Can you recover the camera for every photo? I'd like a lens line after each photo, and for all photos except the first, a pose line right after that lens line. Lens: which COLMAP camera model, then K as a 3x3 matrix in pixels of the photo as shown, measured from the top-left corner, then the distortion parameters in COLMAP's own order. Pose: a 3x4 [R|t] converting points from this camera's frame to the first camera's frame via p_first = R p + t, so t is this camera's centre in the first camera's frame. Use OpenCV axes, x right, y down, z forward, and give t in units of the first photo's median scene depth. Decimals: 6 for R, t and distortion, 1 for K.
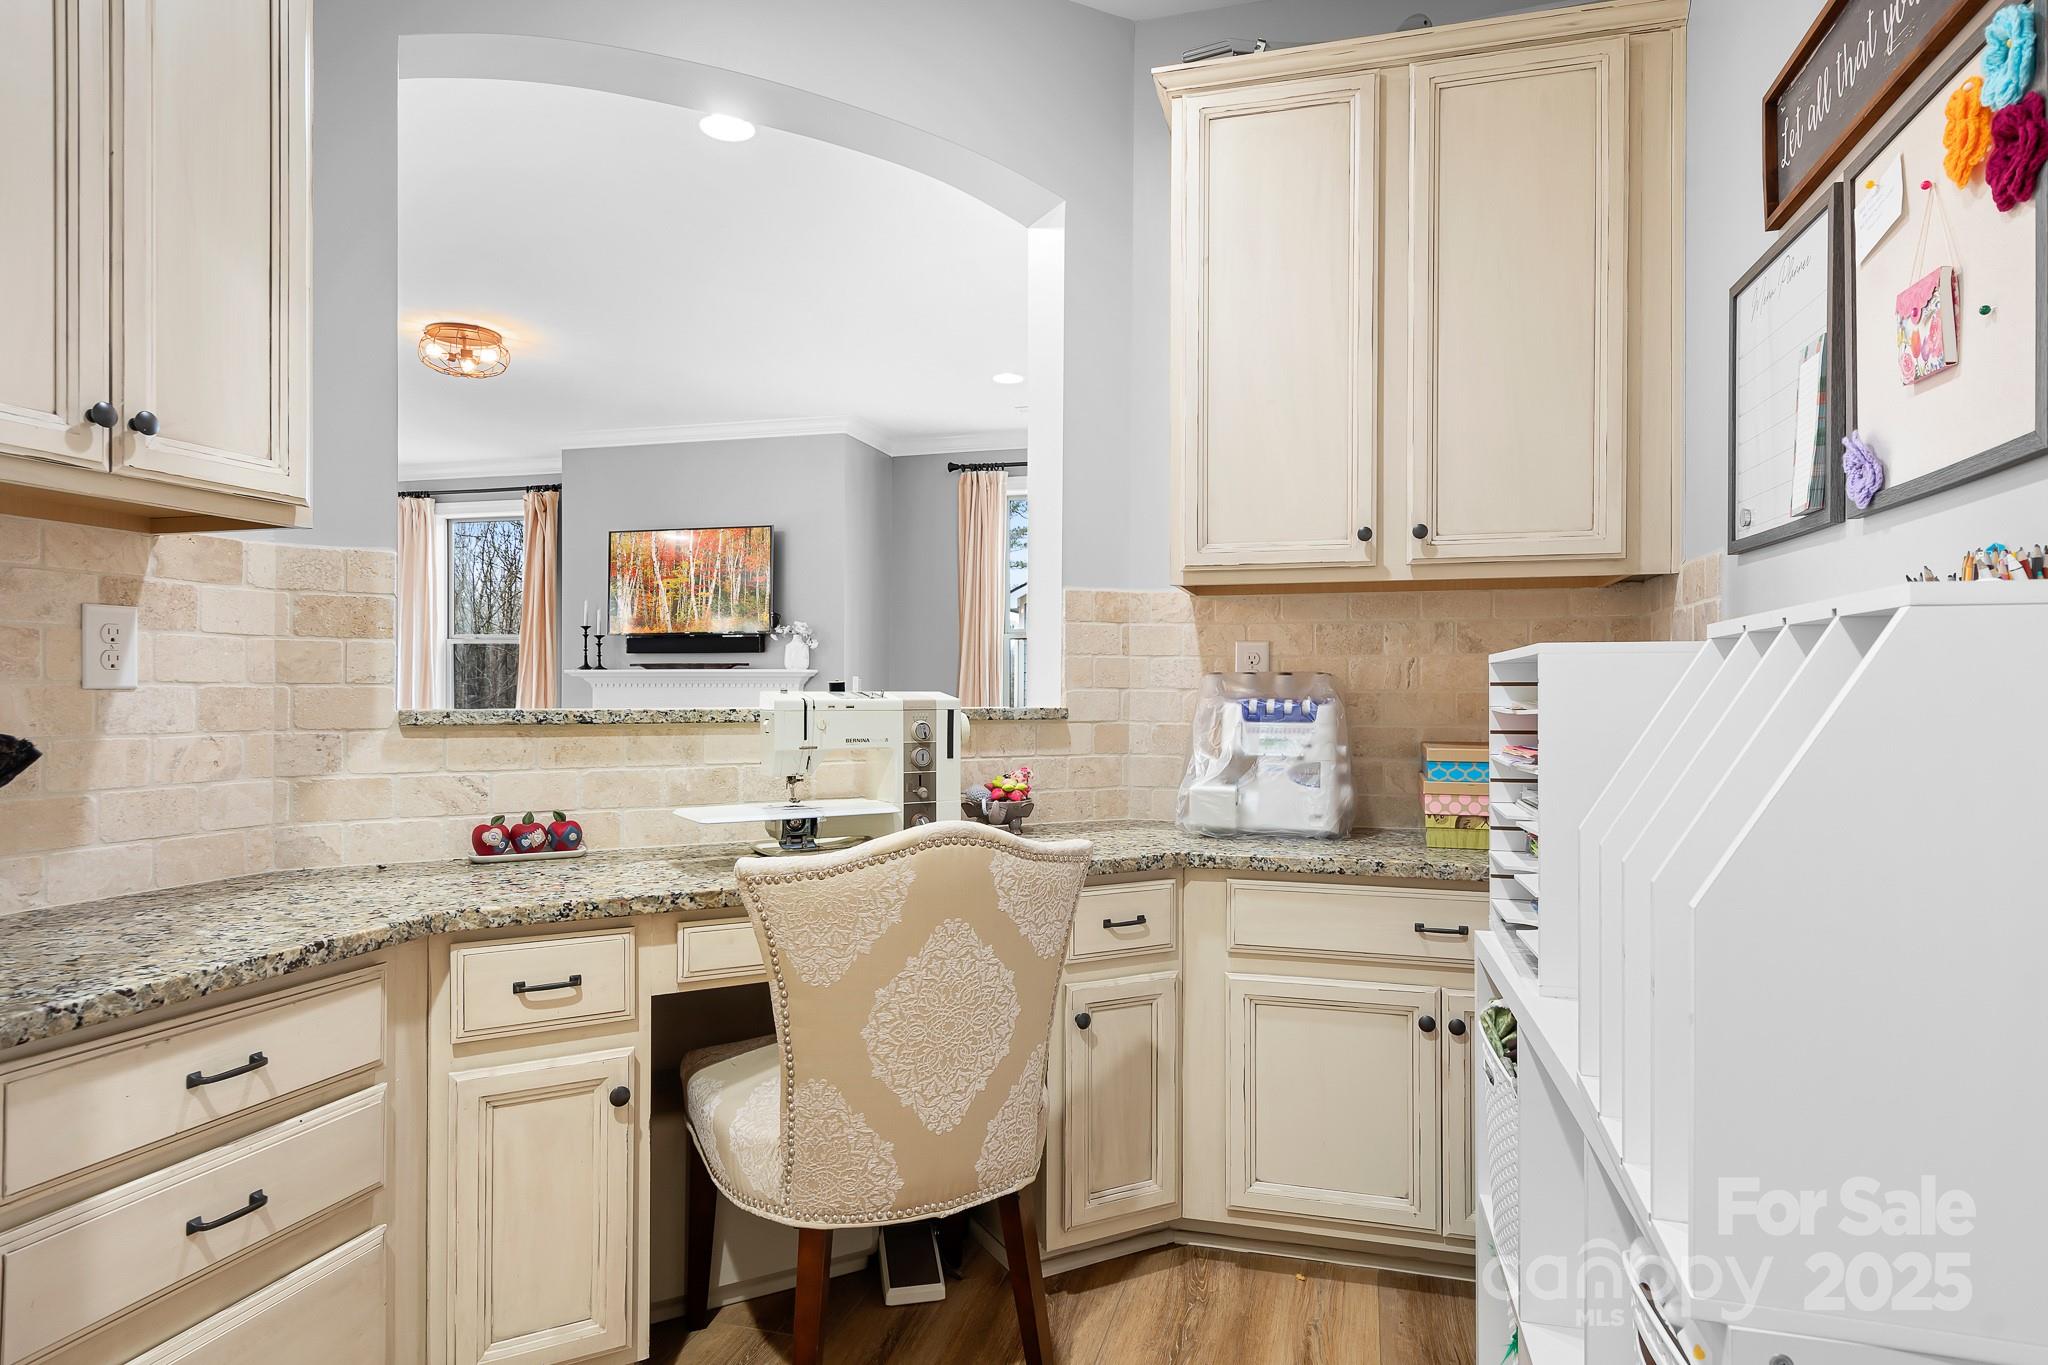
lens RADIAL K [[1154.4, 0, 1024.0], [0, 1154.4, 682.5], [0, 0, 1]] dist [0.017292, -0.000731]
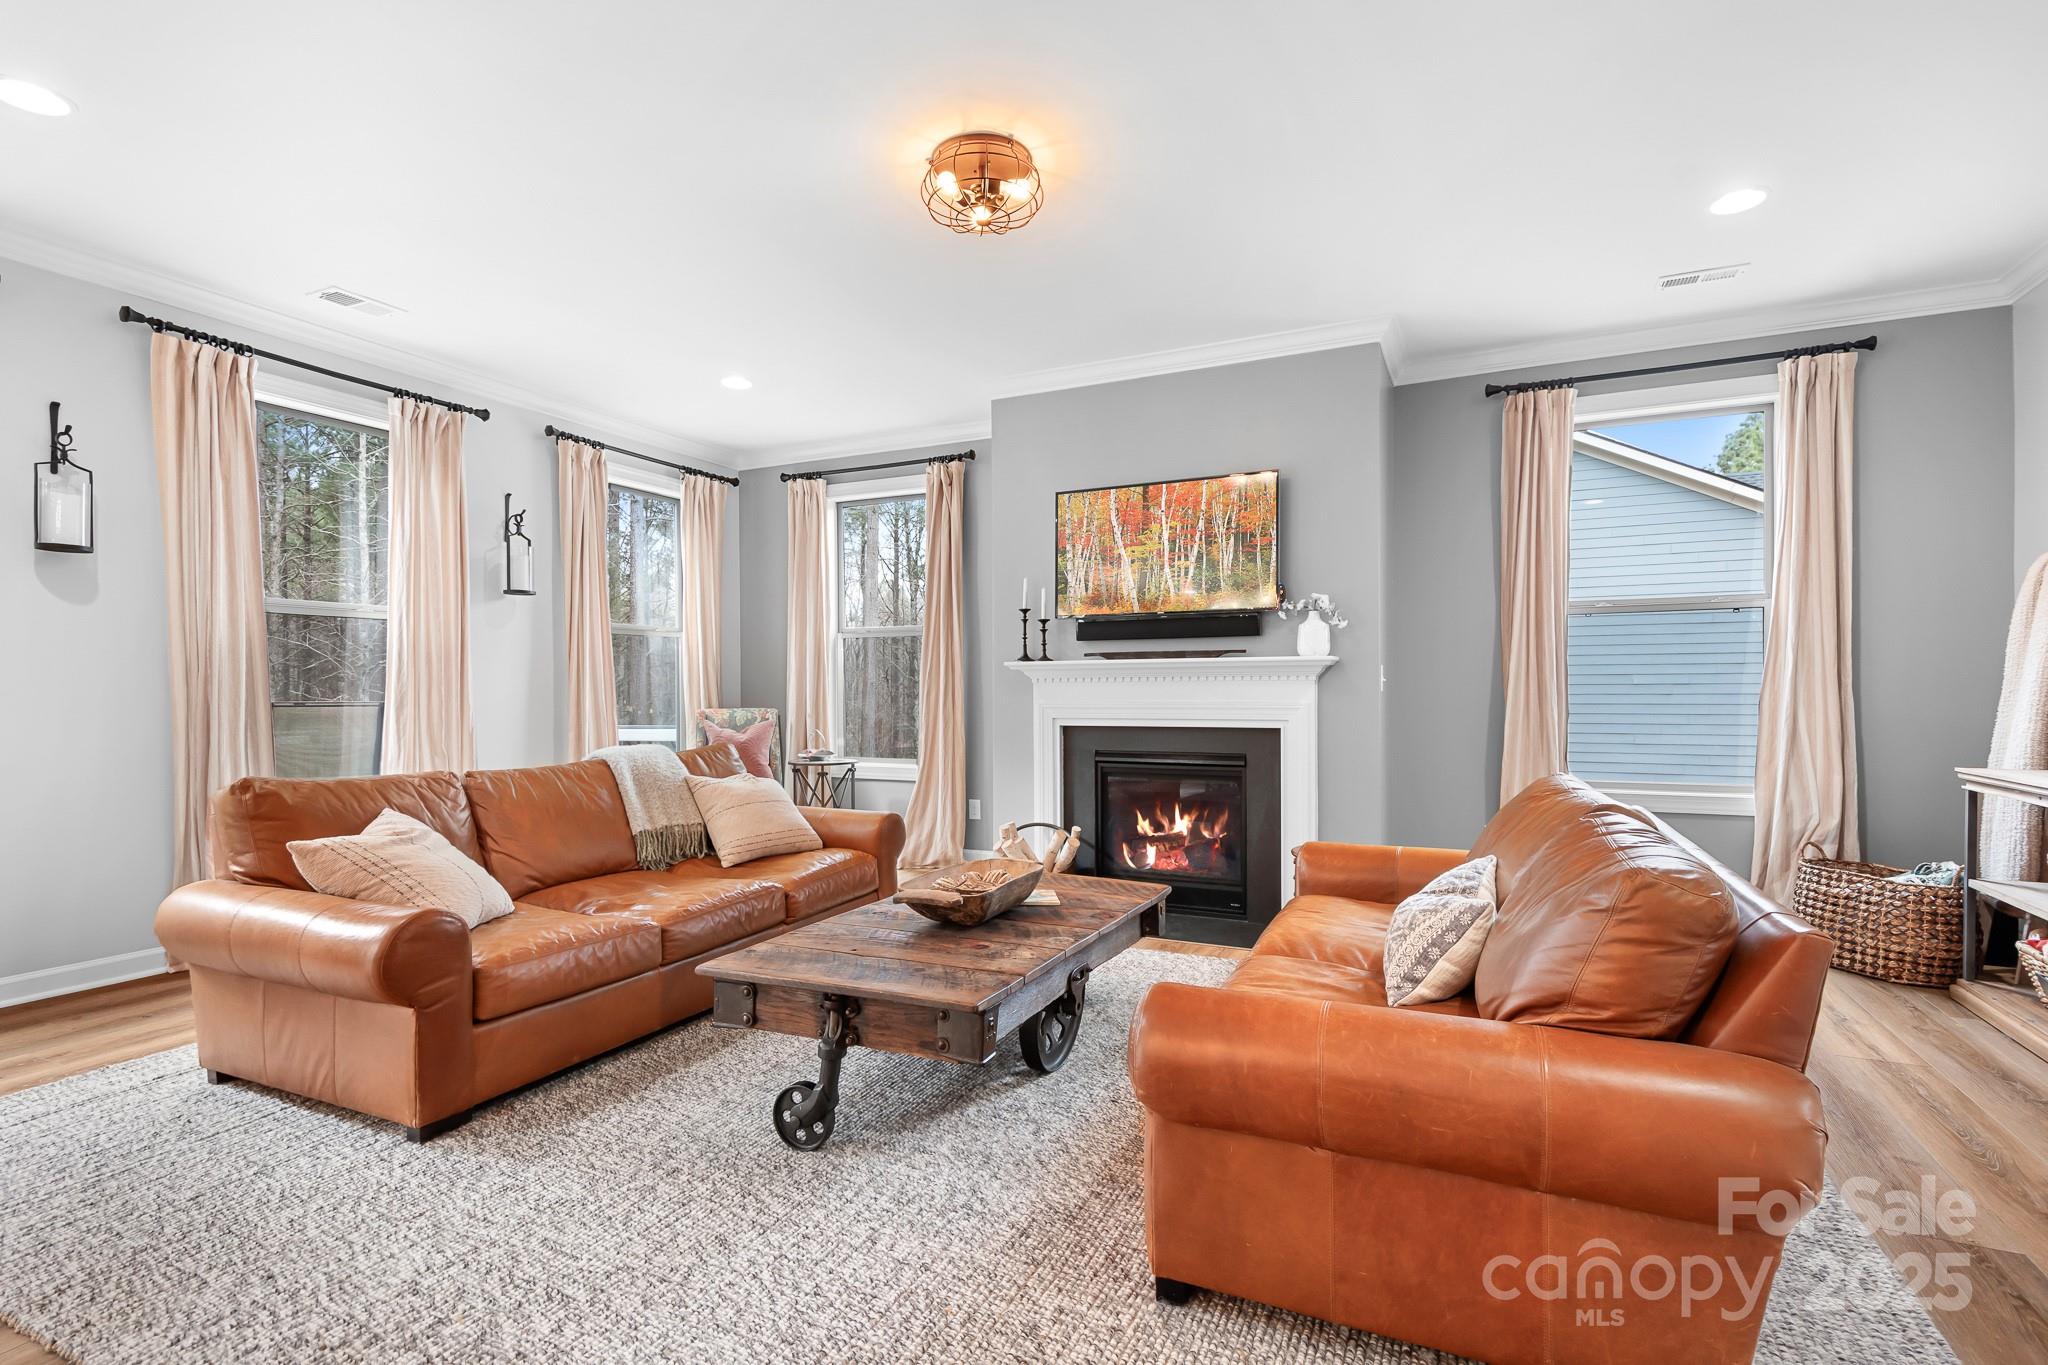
lens RADIAL K [[966.9, 0, 1028.2], [0, 966.9, 693.1], [0, 0, 1]] dist [0.012911, -0.000877]
pose [[0.986235, -0.008902, -0.165110, -0.269432], [0.010701, 0.999893, 0.010012, 0.004874], [0.165003, -0.011641, 0.986224, 0.322309]]
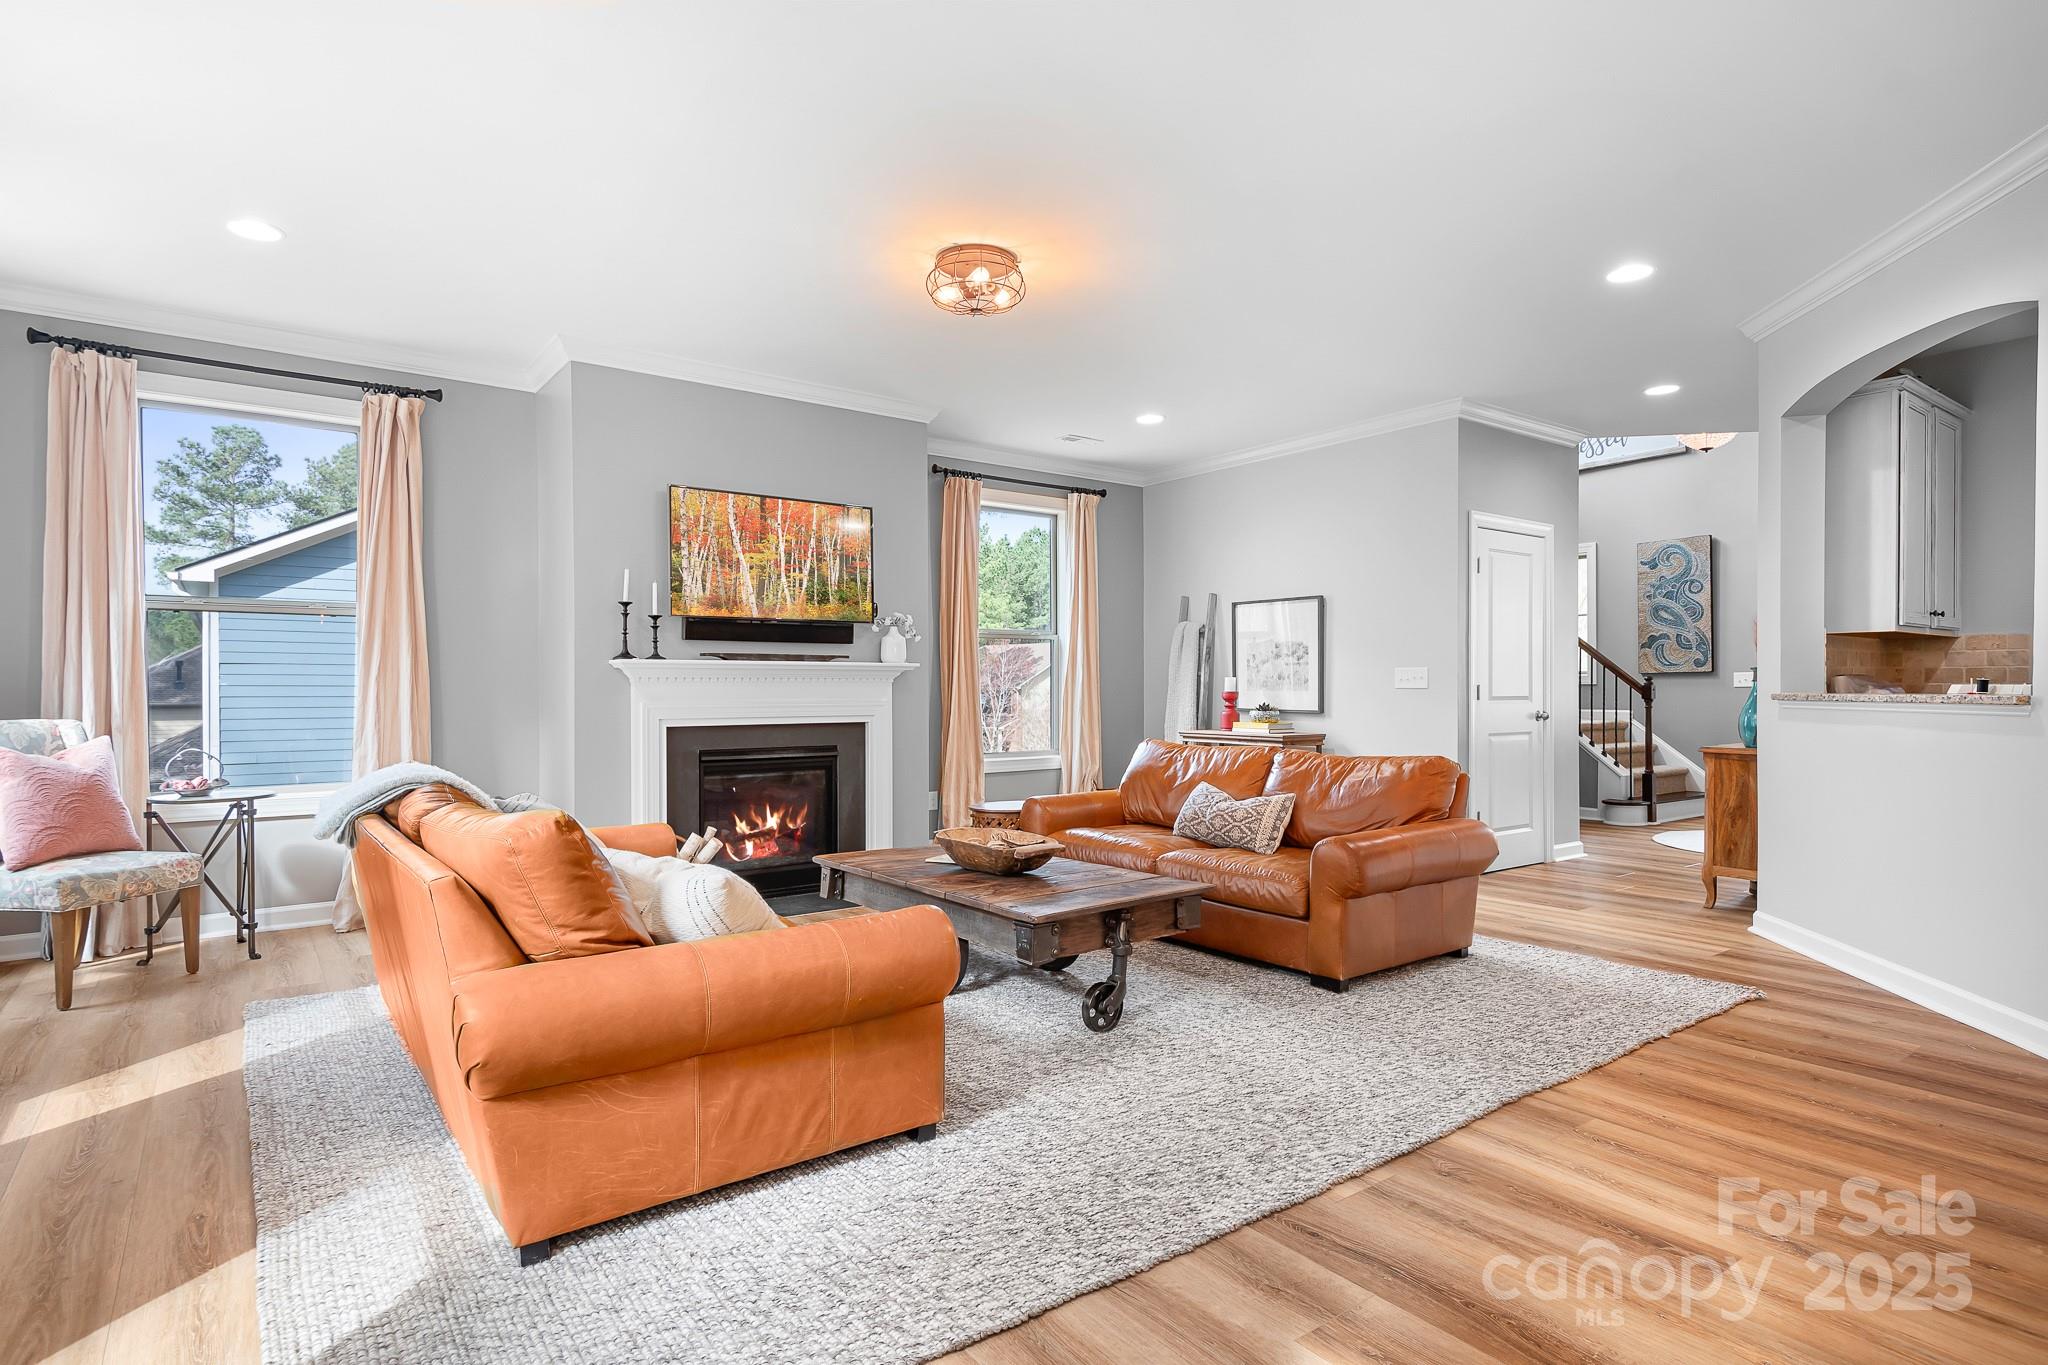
lens RADIAL K [[1067.3, 0, 1032.6], [0, 1067.3, 692.9], [0, 0, 1]] dist [0.034136, -0.001033]
pose [[0.602038, -0.009407, 0.798412, -0.807510], [-0.001858, 0.999911, 0.013182, 0.001523], [-0.798465, -0.009420, 0.601967, 0.366072]]
